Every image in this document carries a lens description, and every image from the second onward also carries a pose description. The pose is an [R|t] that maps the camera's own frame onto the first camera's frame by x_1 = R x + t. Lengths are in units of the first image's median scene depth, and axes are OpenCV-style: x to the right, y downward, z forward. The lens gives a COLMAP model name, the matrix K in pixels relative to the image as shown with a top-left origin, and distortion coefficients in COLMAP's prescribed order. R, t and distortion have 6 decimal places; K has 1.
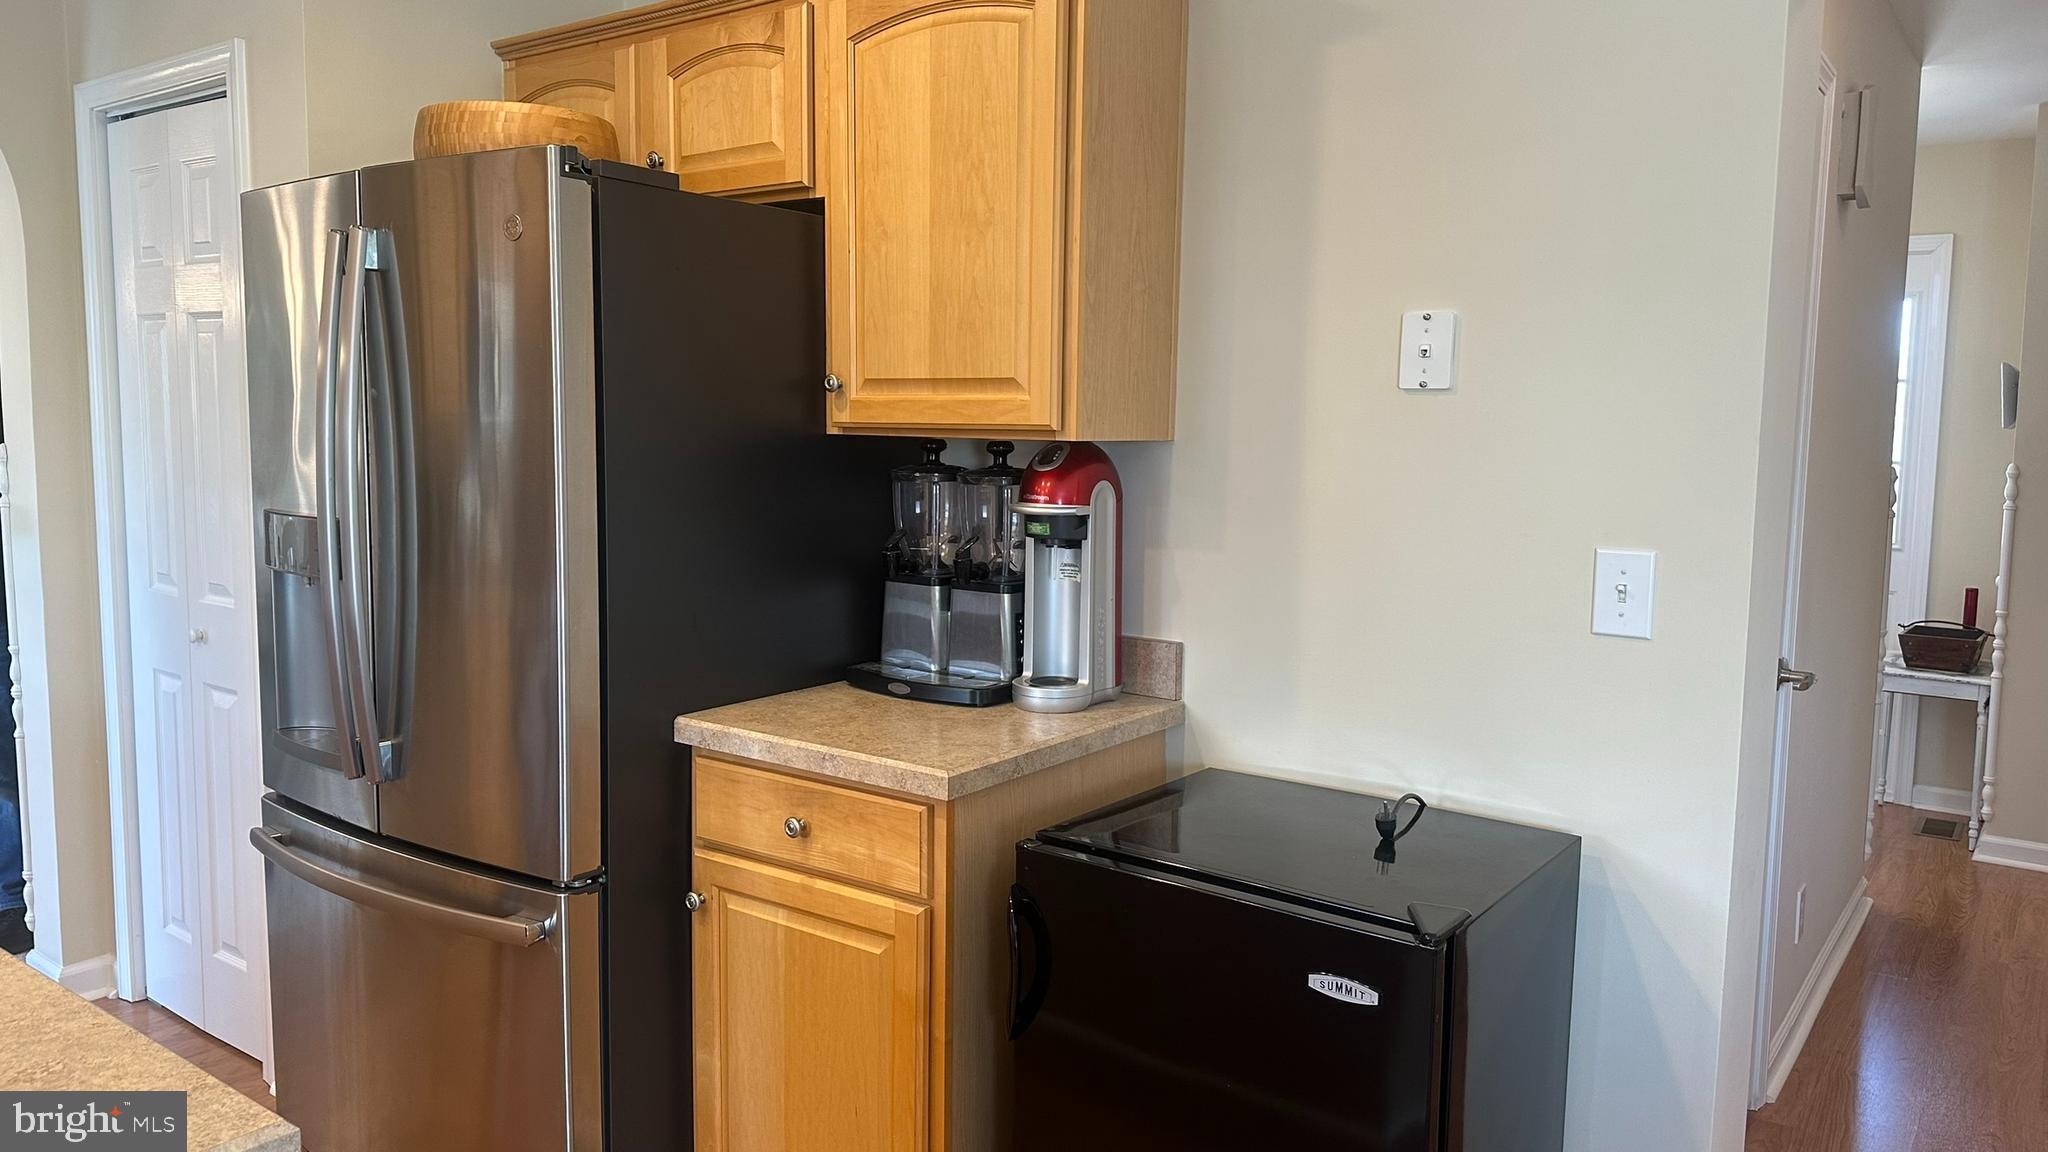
lens RADIAL K [[1426.1, 0, 1010.1], [0, 1426.1, 573.0], [0, 0, 1]] dist [0.111402, -0.148285]
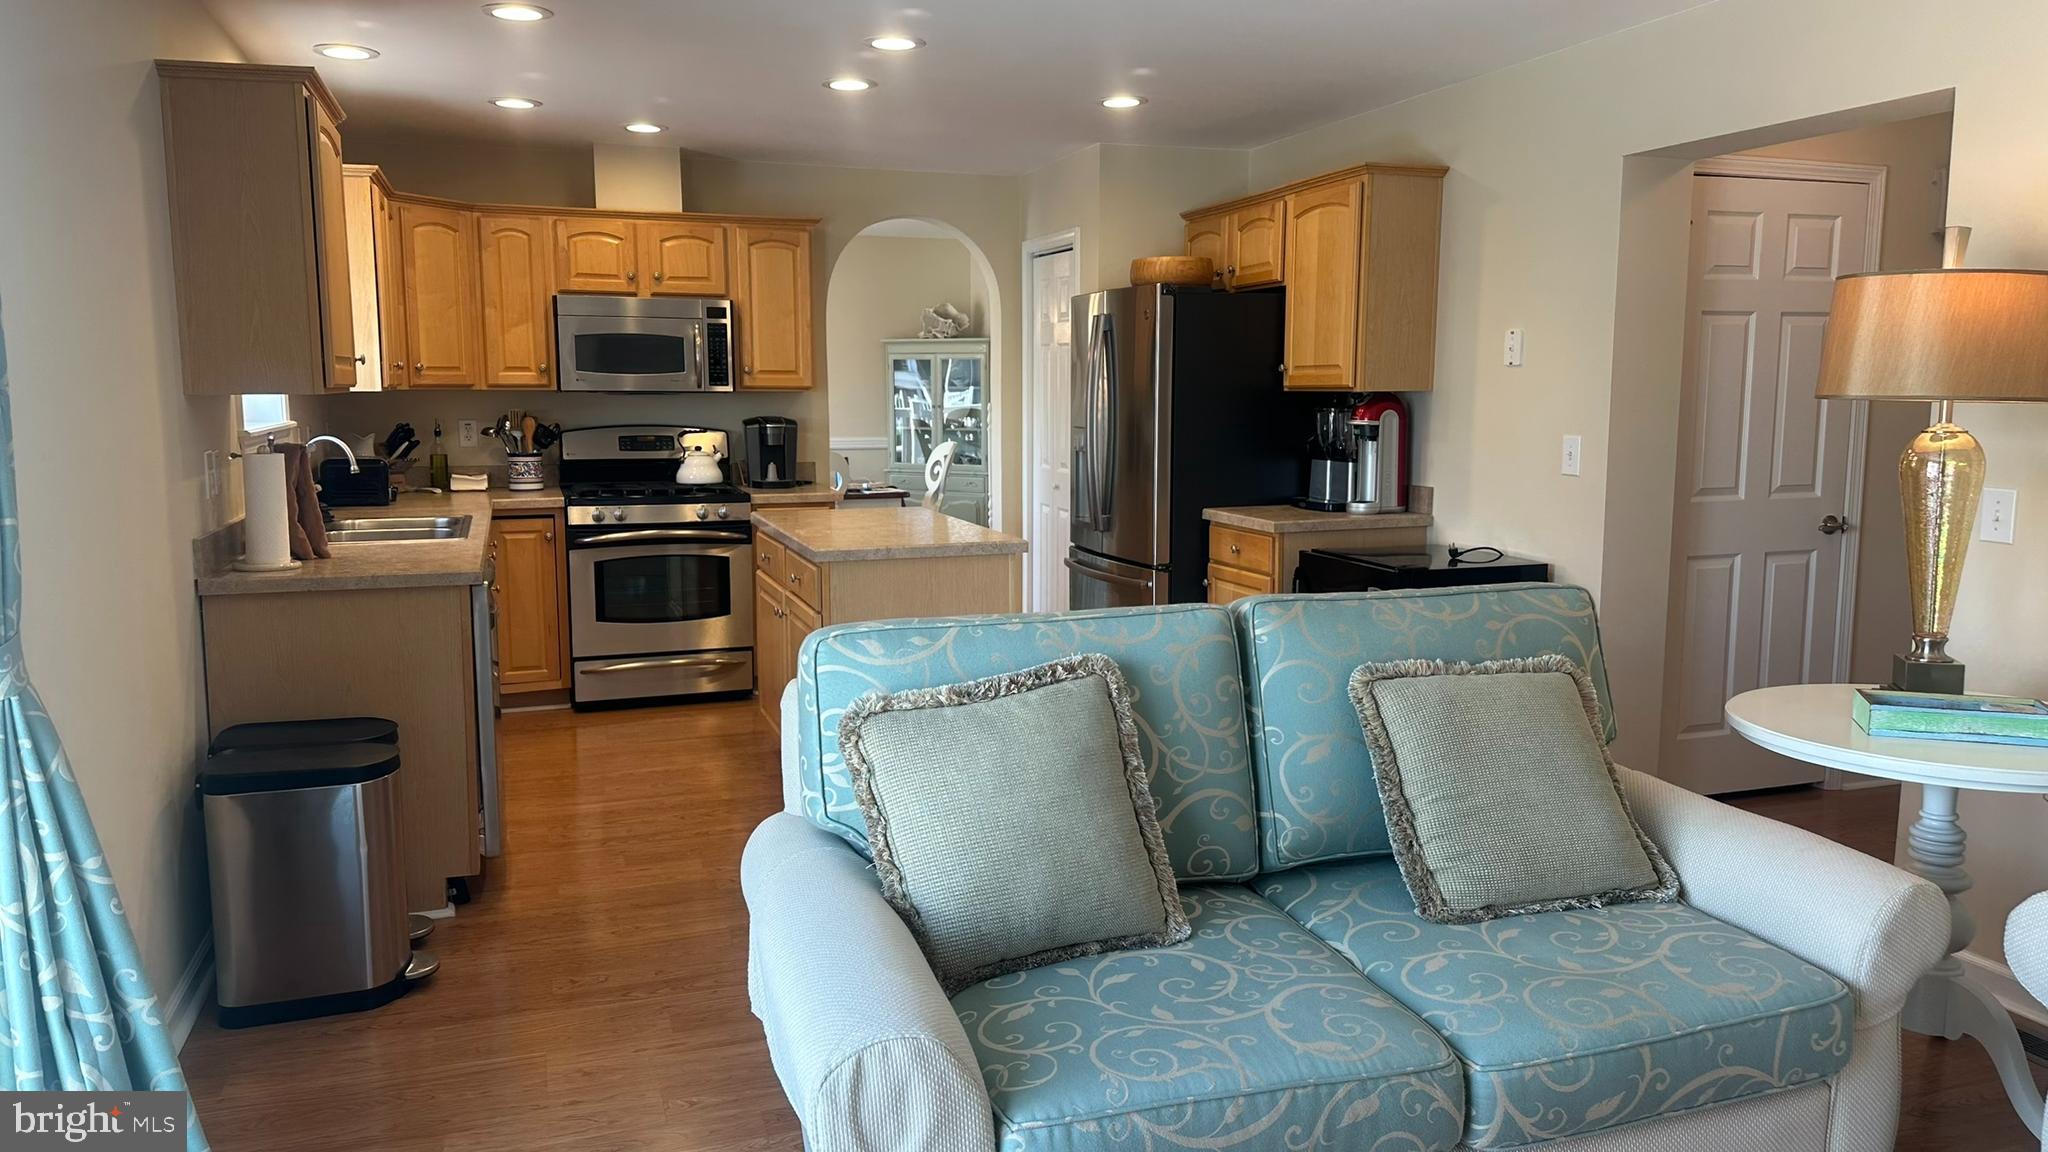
lens RADIAL K [[1426.1, 0, 1010.1], [0, 1426.1, 573.0], [0, 0, 1]] dist [0.111402, -0.148285]
pose [[0.826657, 0.059244, -0.559579, 0.817080], [-0.046751, 0.998235, 0.036621, 0.129458], [0.560761, -0.004112, 0.827967, -1.134171]]
